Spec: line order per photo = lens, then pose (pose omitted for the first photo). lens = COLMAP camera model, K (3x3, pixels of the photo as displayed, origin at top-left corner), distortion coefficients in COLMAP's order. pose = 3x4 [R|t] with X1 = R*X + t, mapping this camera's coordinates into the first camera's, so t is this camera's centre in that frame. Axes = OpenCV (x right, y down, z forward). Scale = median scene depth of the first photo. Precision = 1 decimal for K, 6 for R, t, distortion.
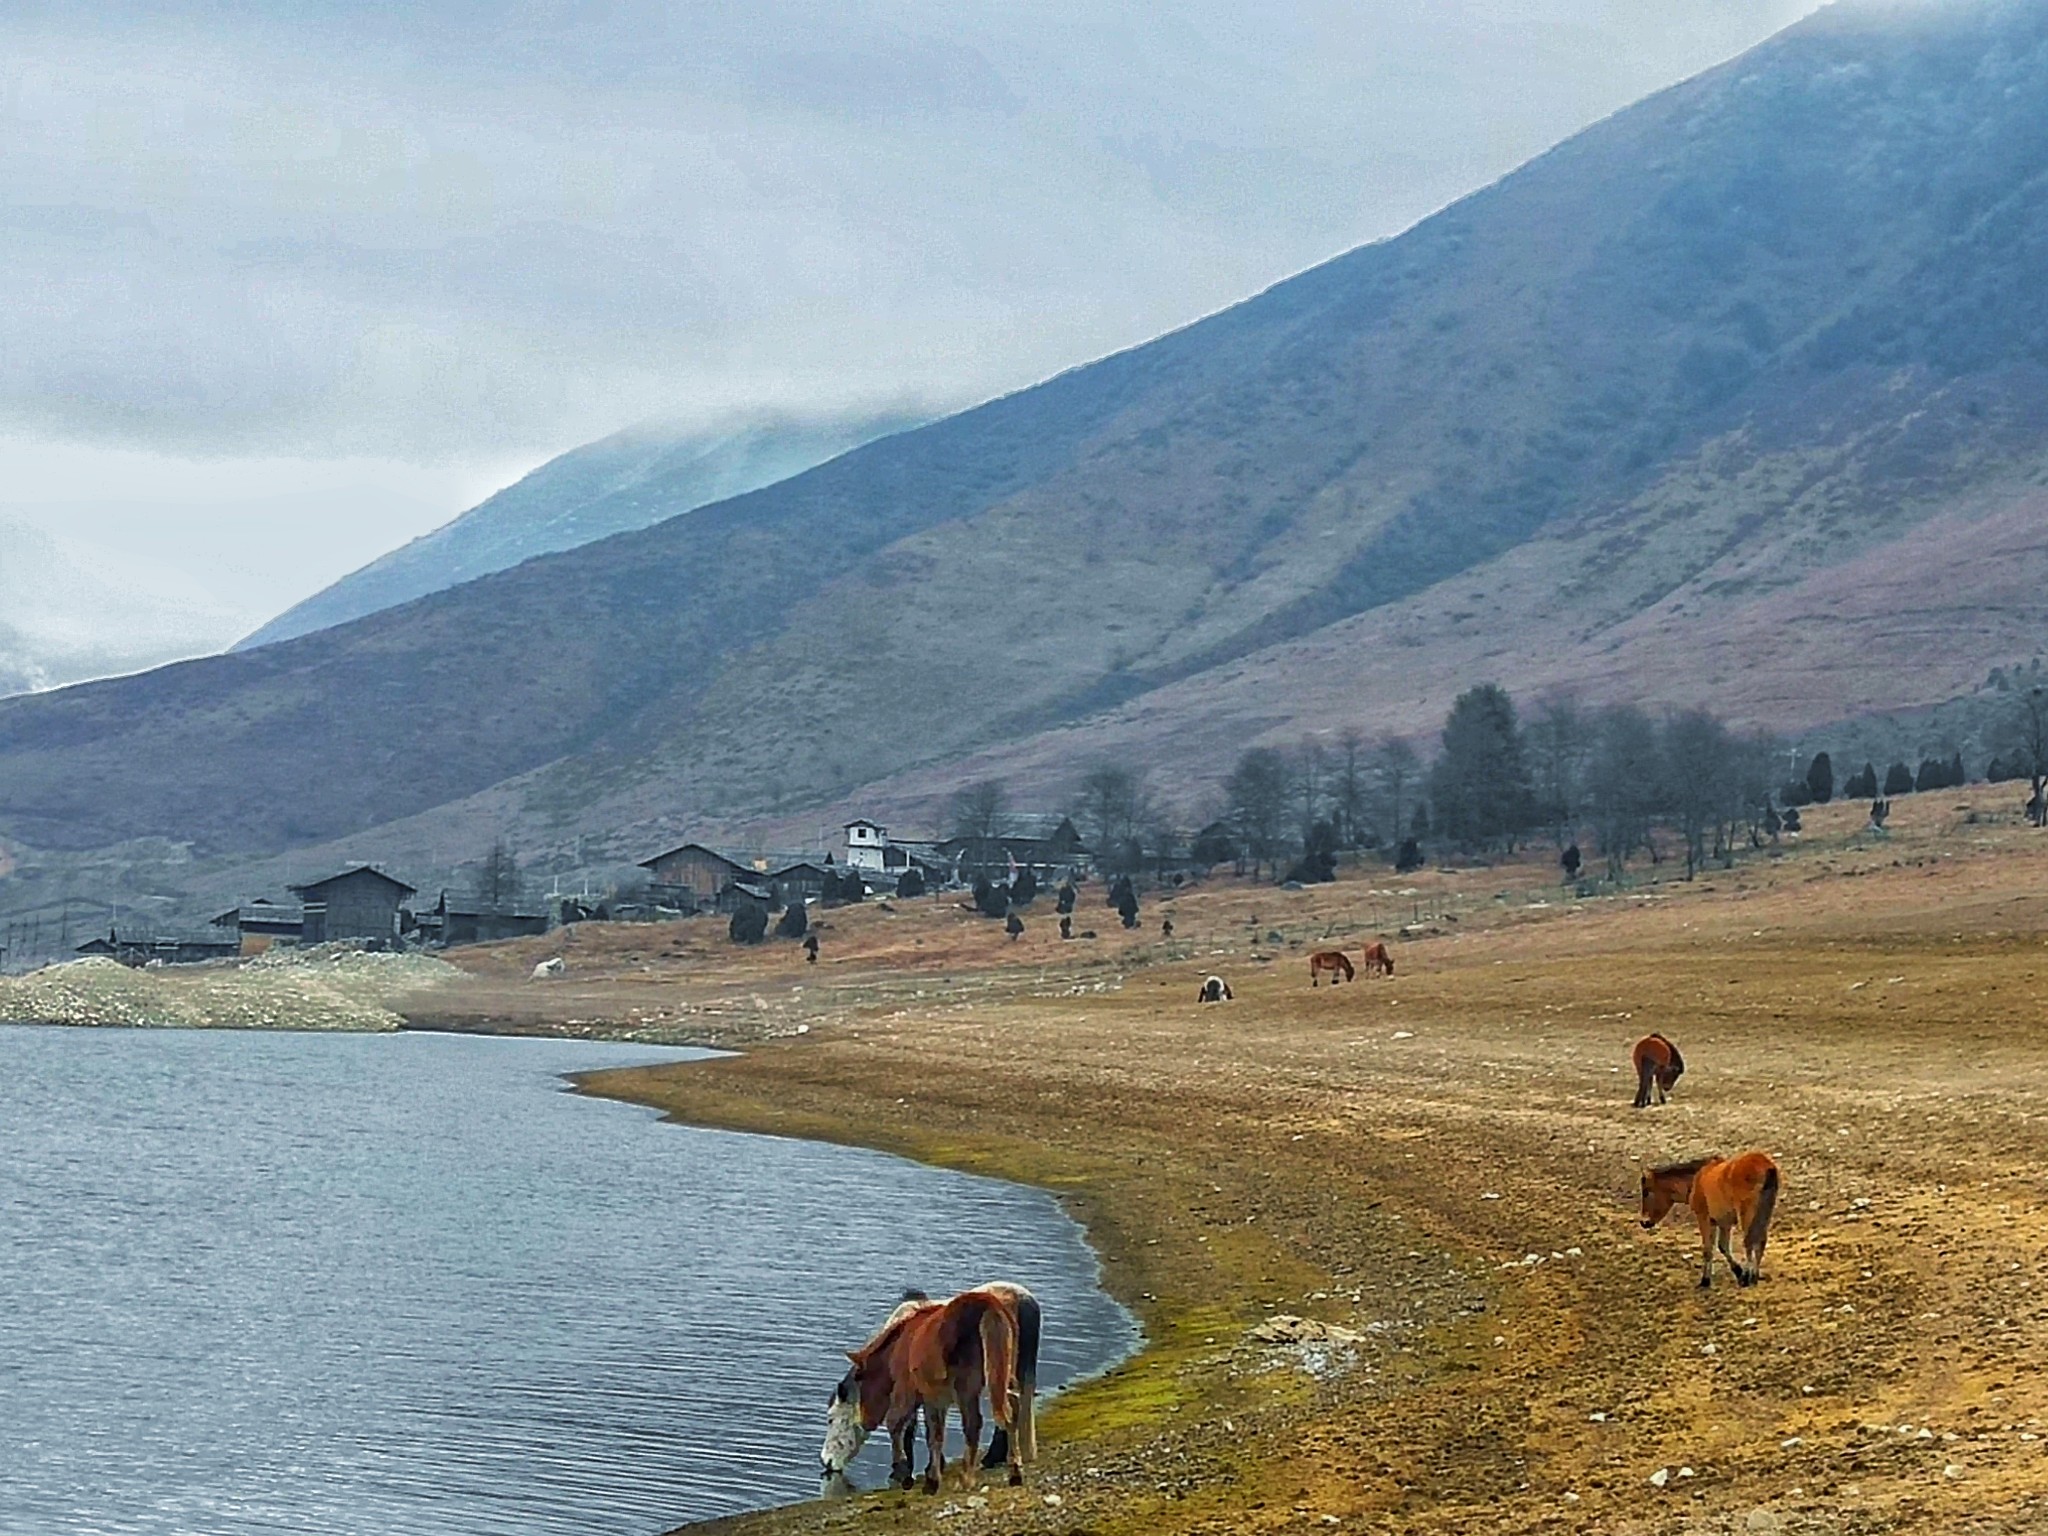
lens RADIAL K [[4706.4, 0, 1024.0], [0, 4706.4, 768.0], [0, 0, 1]] dist [0.089394, -0.228123]
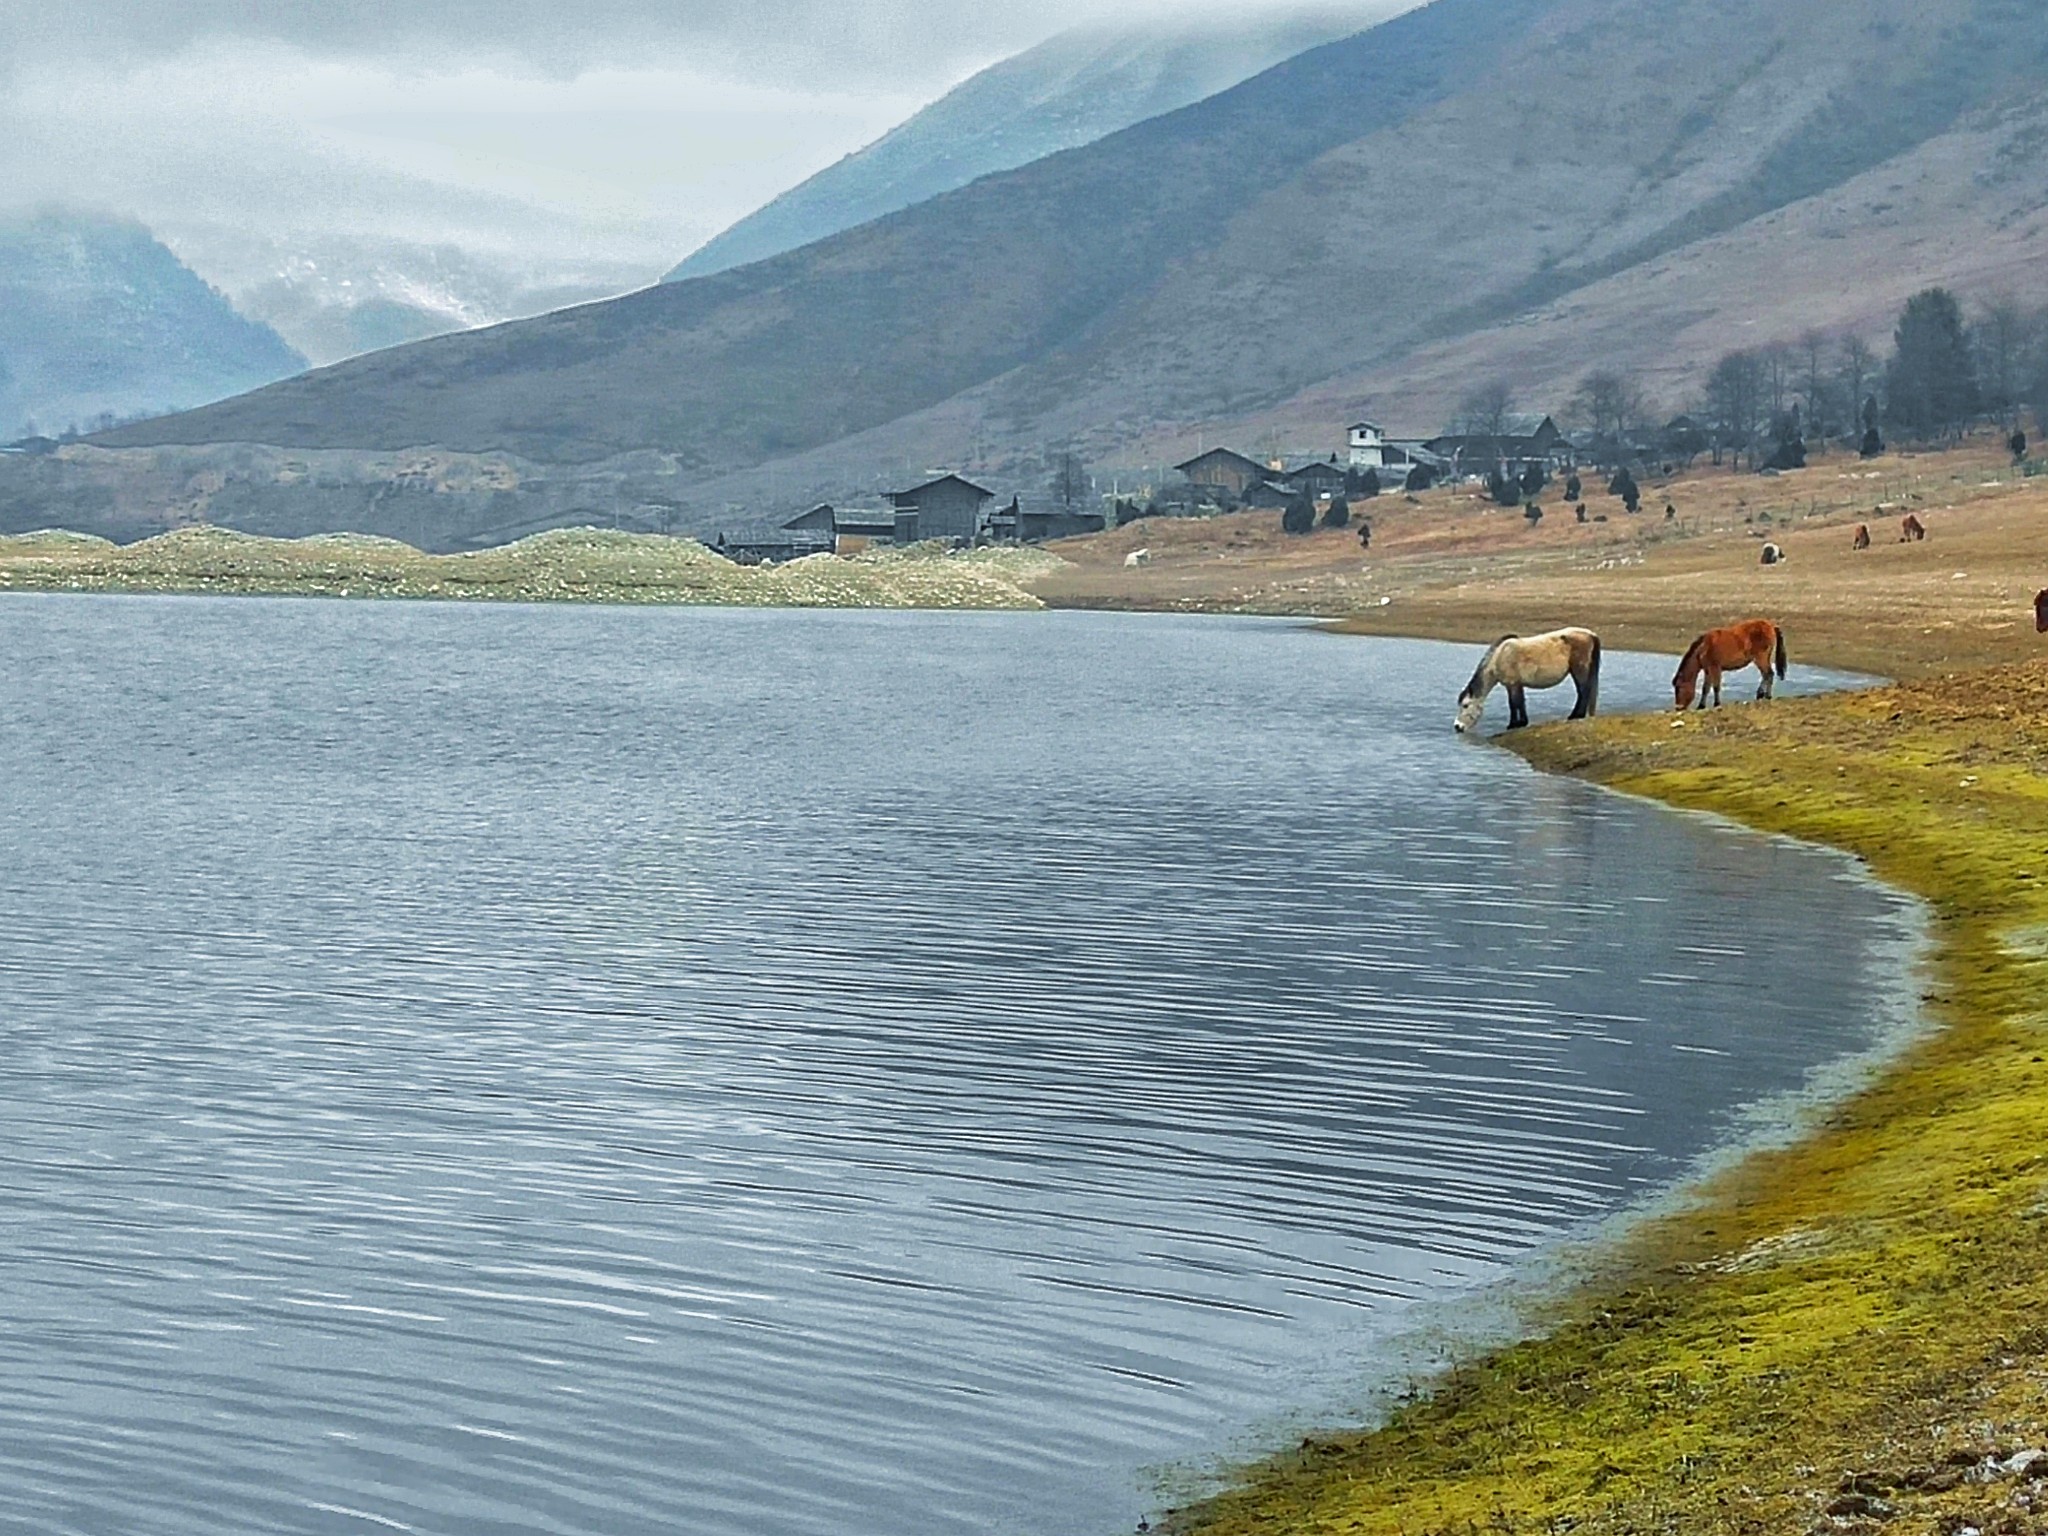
lens RADIAL K [[4546.6, 0, 1024.0], [0, 4546.6, 768.0], [0, 0, 1]] dist [0.183093, -1.329713]
pose [[0.995706, -0.017010, -0.090991, -0.017310], [0.024914, 0.995946, 0.086437, -0.002877], [0.089152, -0.088333, 0.992093, -0.093116]]
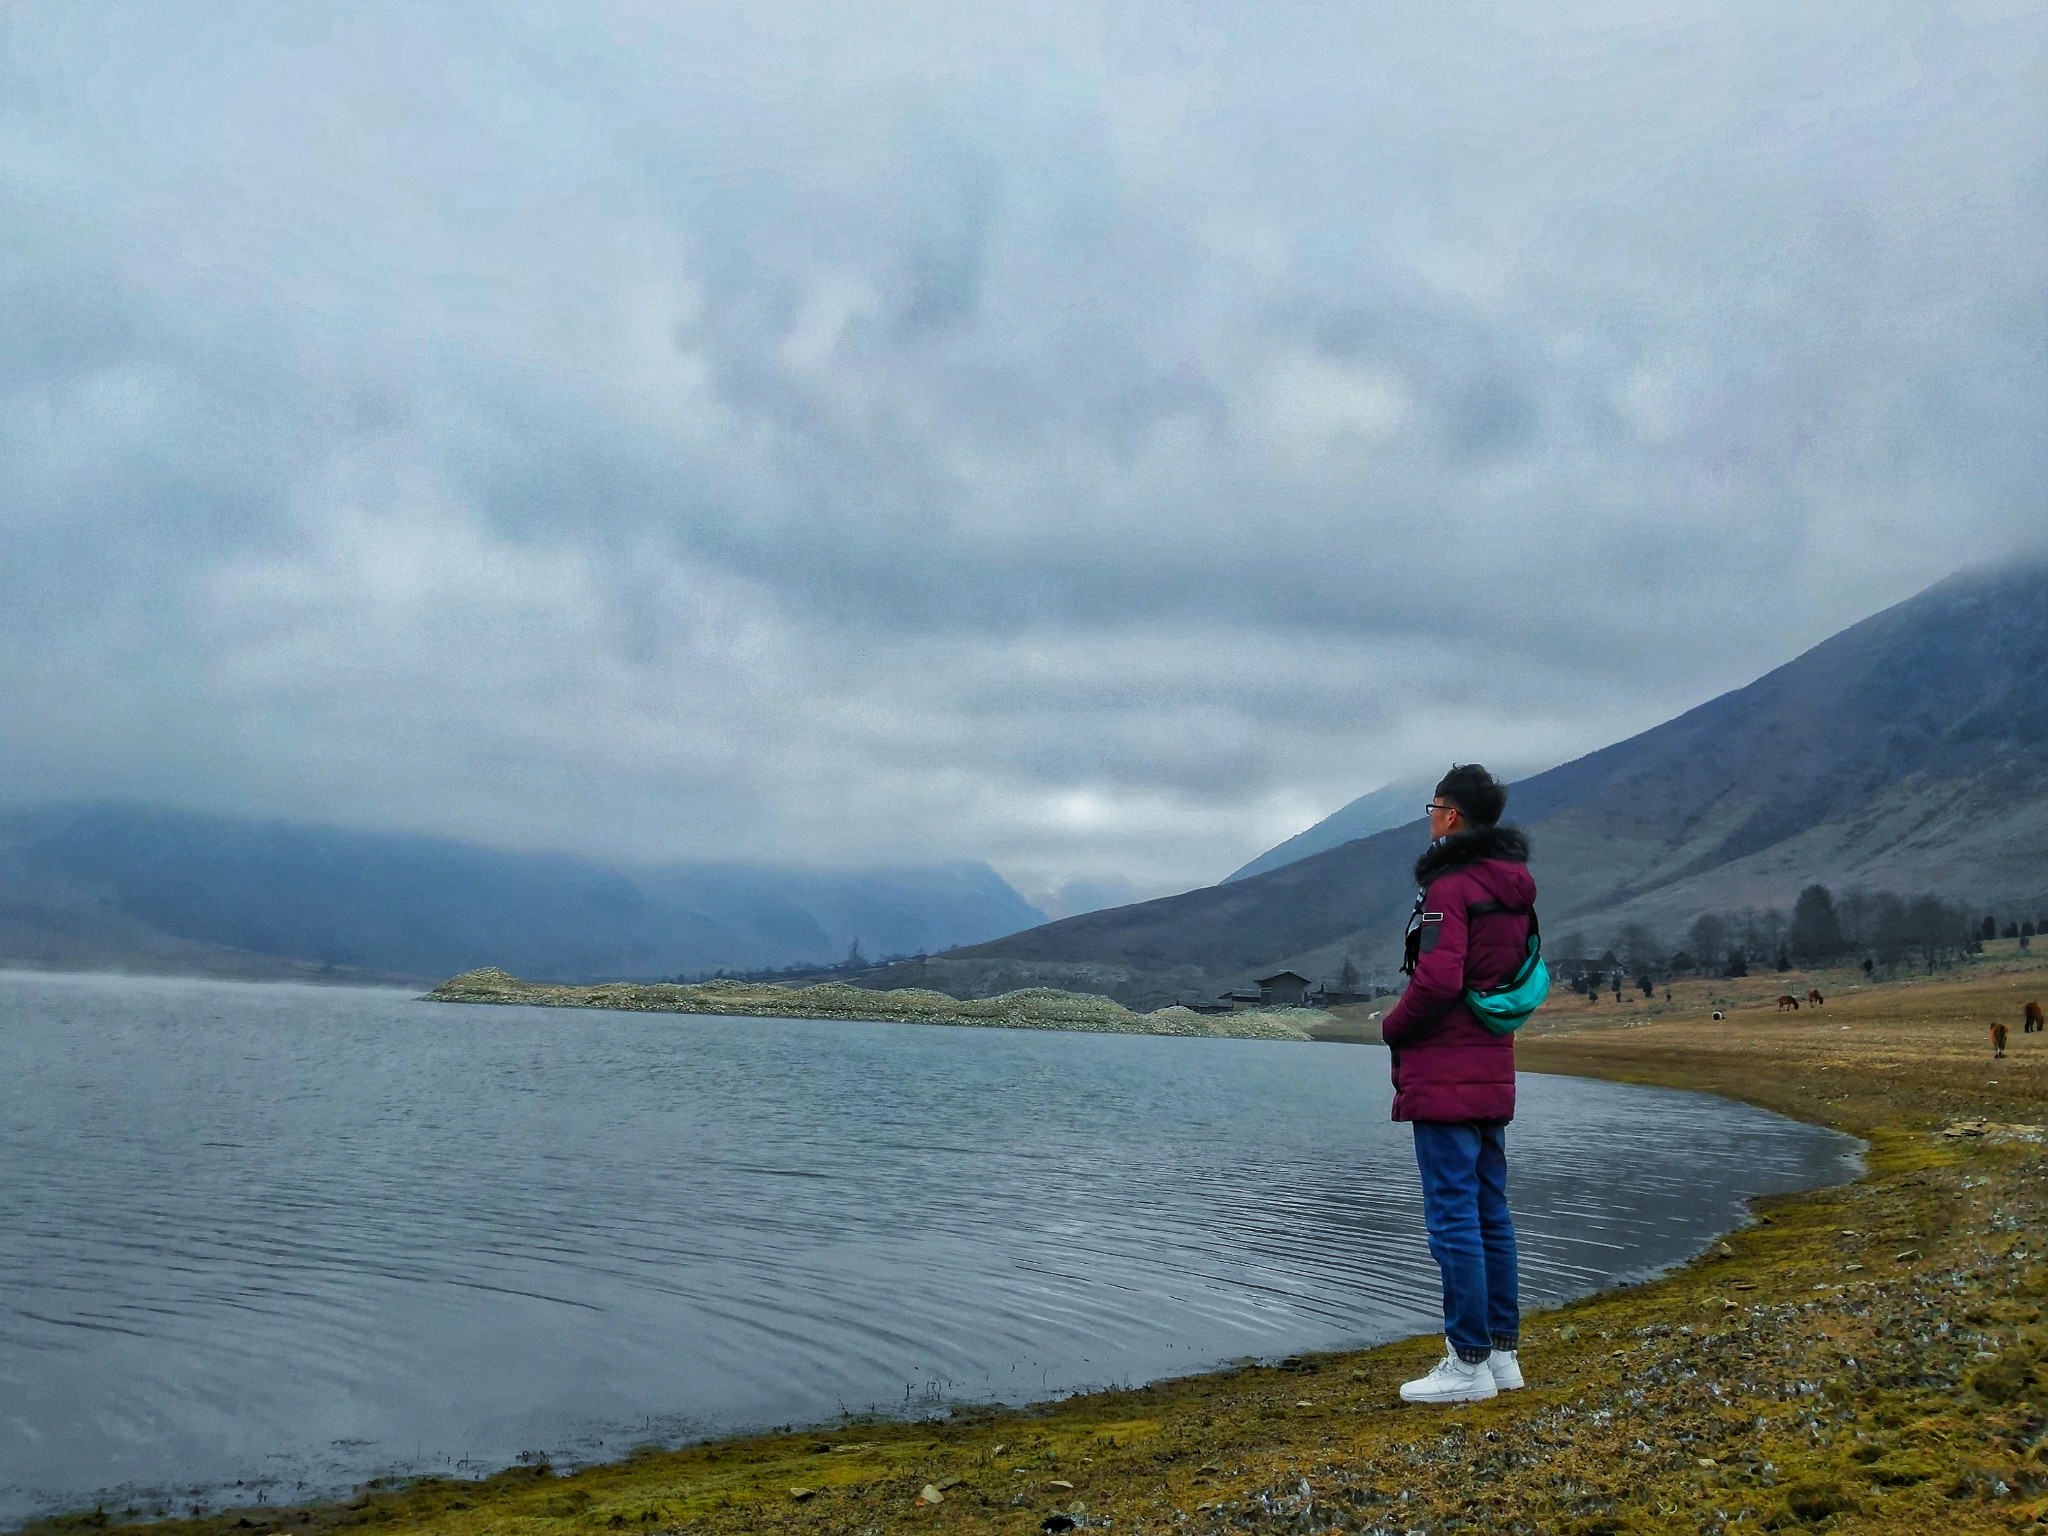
lens RADIAL K [[2053.4, 0, 1024.0], [0, 2053.4, 768.0], [0, 0, 1]] dist [0.005321, 0.001472]
pose [[0.966258, -0.026532, -0.256207, -0.006606], [0.005488, 0.996576, -0.082505, 0.003545], [0.257518, 0.078315, 0.963095, 0.012747]]
